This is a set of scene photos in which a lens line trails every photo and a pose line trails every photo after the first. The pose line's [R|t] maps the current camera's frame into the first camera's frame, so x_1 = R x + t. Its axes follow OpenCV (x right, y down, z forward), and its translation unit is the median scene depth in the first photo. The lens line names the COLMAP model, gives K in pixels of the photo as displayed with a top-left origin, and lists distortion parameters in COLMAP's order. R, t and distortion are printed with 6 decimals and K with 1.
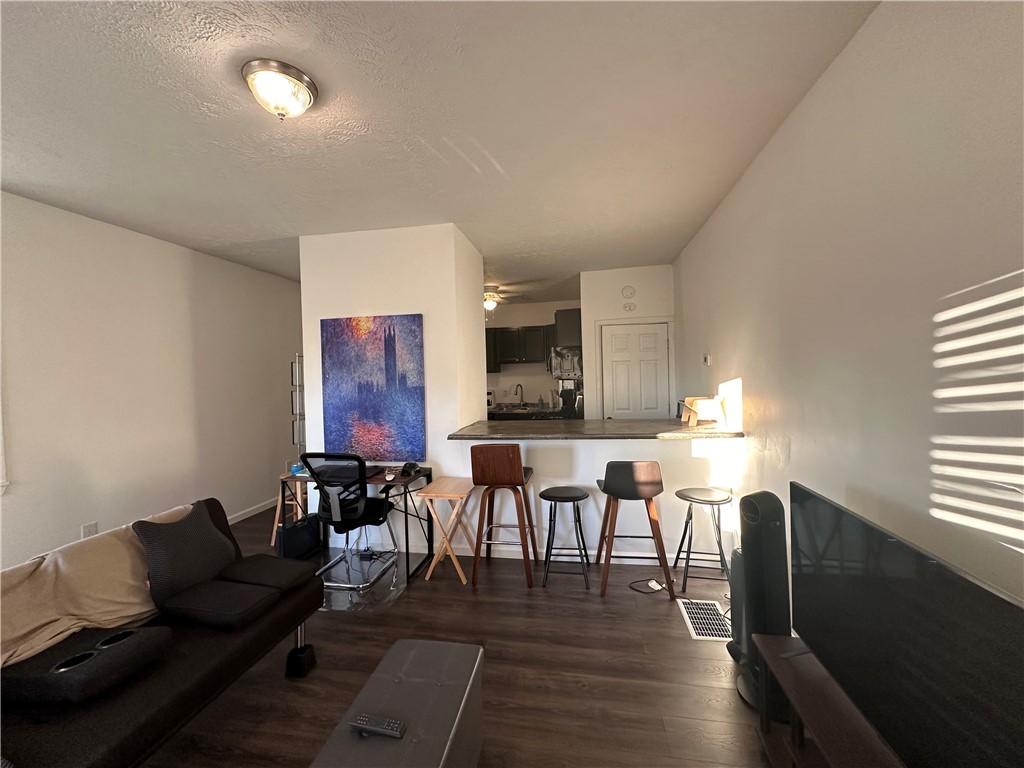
lens RADIAL K [[409.6, 0, 513.5], [0, 409.6, 388.8], [0, 0, 1]] dist [-0.005828, 0.000490]
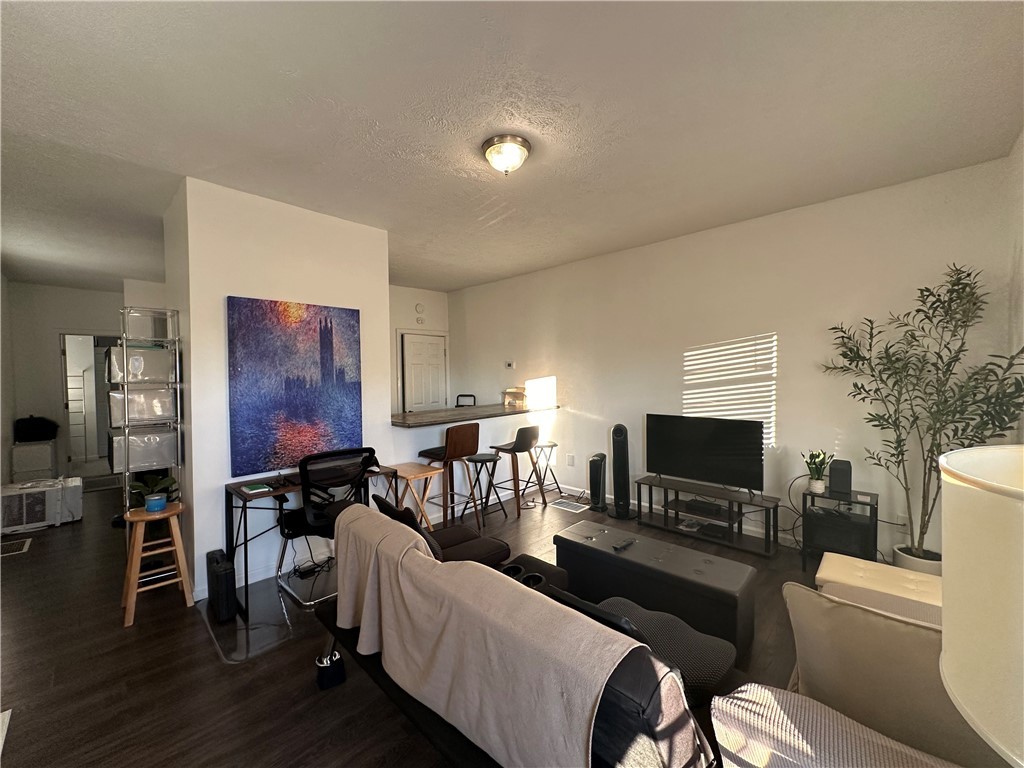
lens RADIAL K [[409.6, 0, 516.6], [0, 409.6, 385.1], [0, 0, 1]] dist [-0.005828, 0.000490]
pose [[0.547690, -0.004929, 0.836667, -0.842788], [0.027843, 0.999536, -0.012337, 0.025603], [-0.836218, 0.030052, 0.547573, 0.122382]]
